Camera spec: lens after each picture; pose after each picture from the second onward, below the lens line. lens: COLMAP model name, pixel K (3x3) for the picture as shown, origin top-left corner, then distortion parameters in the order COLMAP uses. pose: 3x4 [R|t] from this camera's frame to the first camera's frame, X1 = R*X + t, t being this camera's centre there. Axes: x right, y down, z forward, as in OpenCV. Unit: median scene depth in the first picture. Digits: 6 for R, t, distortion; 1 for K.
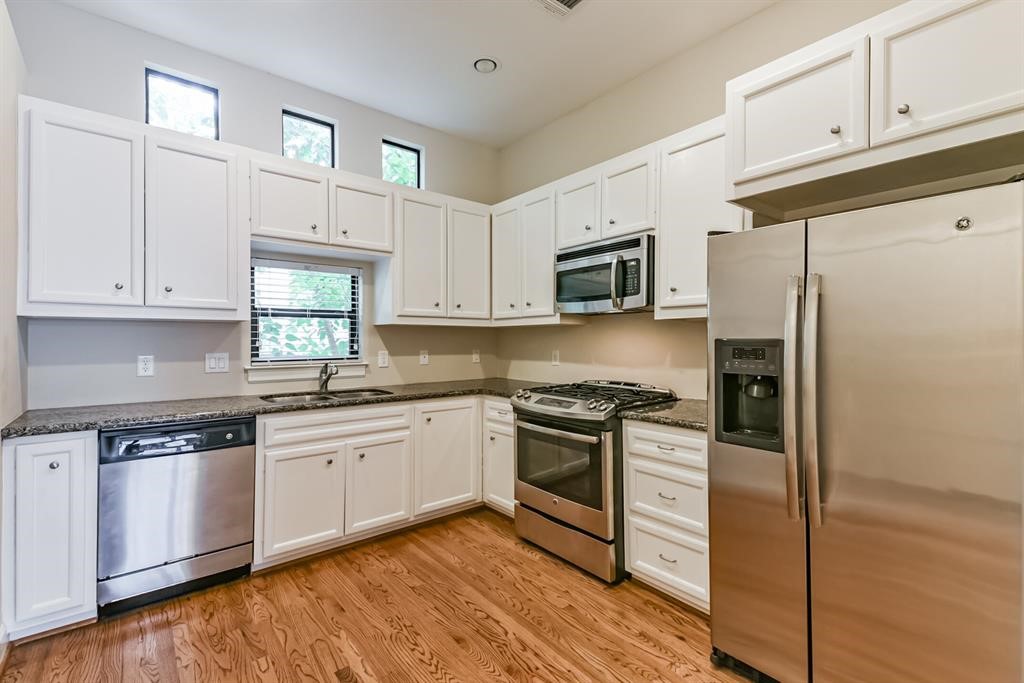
lens RADIAL K [[462.8, 0, 510.4], [0, 462.8, 336.4], [0, 0, 1]] dist [0.050606, -0.021069]
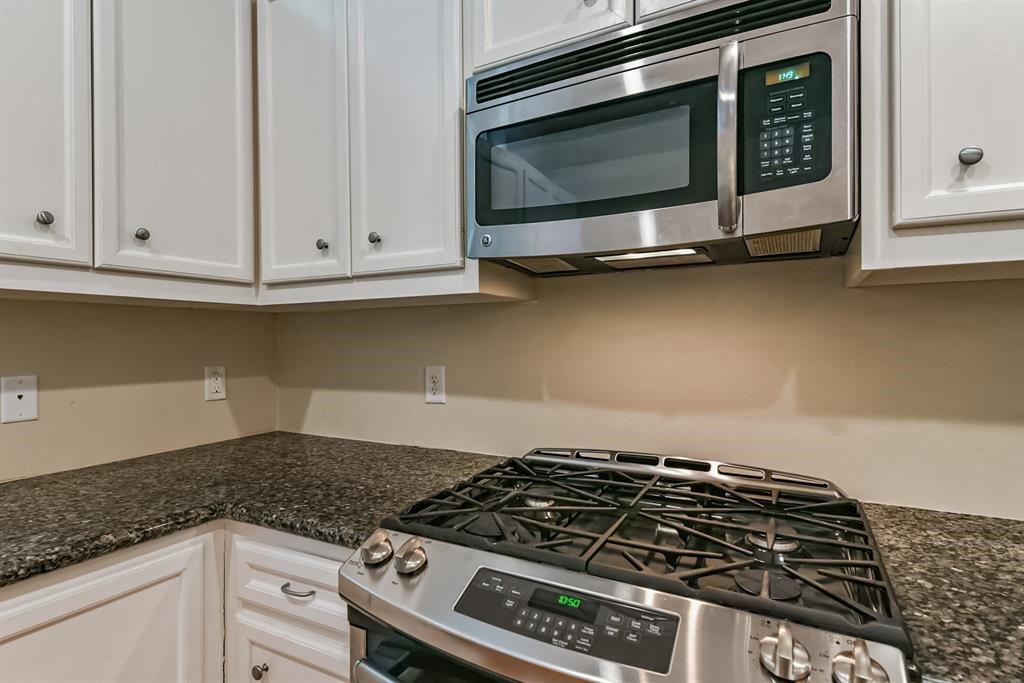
lens RADIAL K [[527.9, 0, 511.1], [0, 527.9, 337.5], [0, 0, 1]] dist [0.022335, -0.000632]
pose [[0.921948, -0.003486, 0.387298, -0.023139], [0.002016, 0.999989, 0.004201, 0.004226], [-0.387308, -0.003093, 0.921945, 0.648321]]
